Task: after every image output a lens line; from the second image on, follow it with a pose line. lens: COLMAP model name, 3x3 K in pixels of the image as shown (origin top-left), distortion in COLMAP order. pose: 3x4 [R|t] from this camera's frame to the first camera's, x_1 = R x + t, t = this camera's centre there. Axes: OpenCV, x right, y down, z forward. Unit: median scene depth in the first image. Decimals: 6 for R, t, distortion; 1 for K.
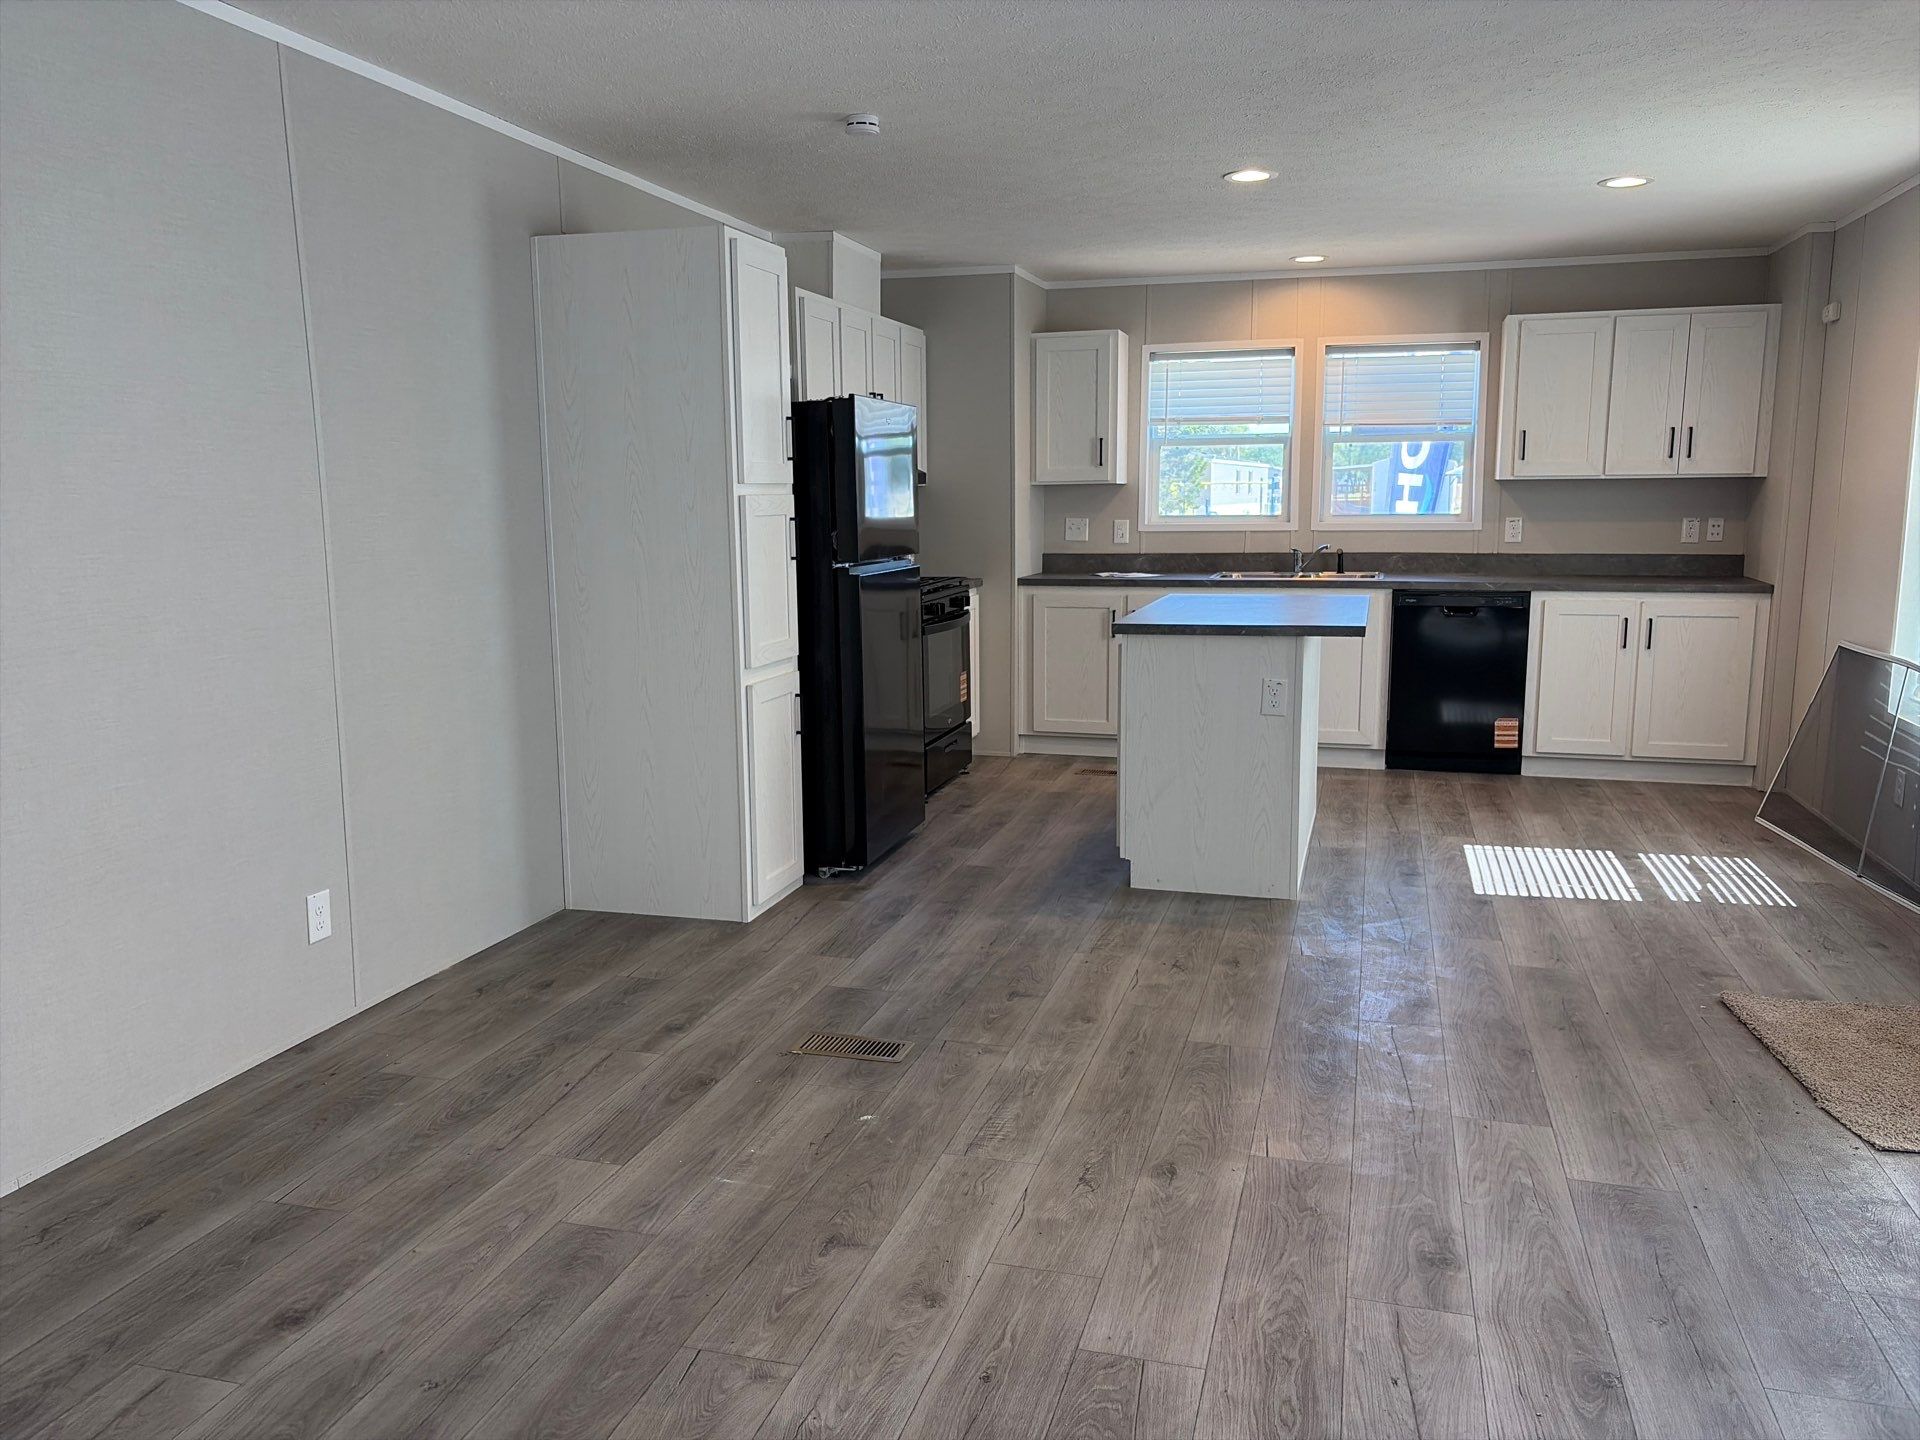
lens RADIAL K [[1473.0, 0, 960.0], [0, 1473.0, 720.0], [0, 0, 1]] dist [0.046398, -0.038693]
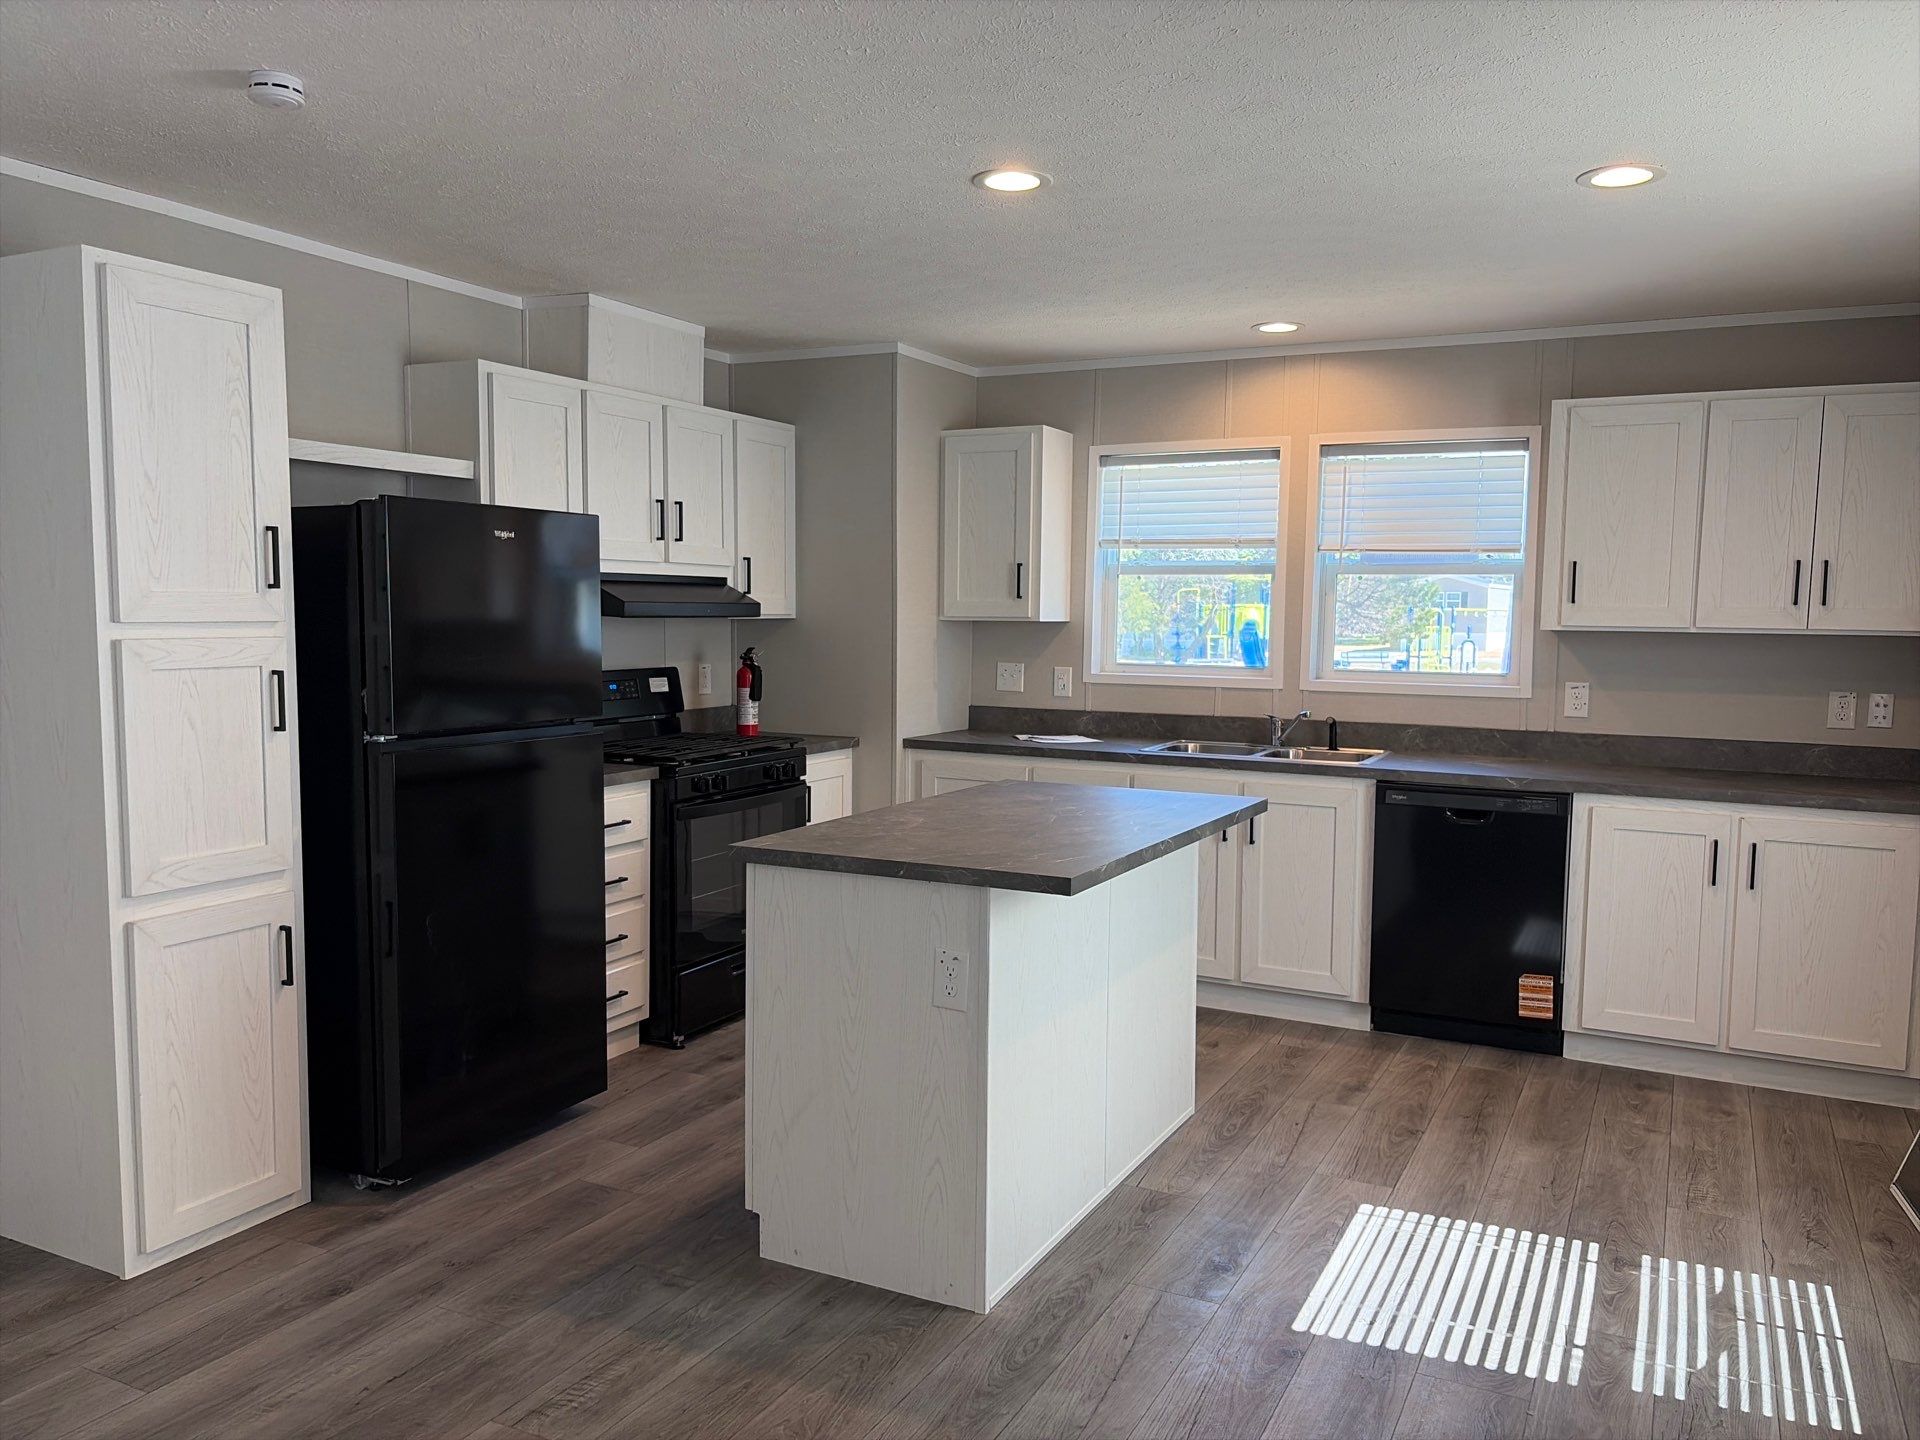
lens RADIAL K [[1473.0, 0, 960.0], [0, 1473.0, 720.0], [0, 0, 1]] dist [0.046398, -0.038693]
pose [[0.982328, 0.033963, -0.184058, 0.225084], [-0.048397, 0.996046, -0.074504, -0.053779], [0.180800, 0.082095, 0.980088, 0.263539]]
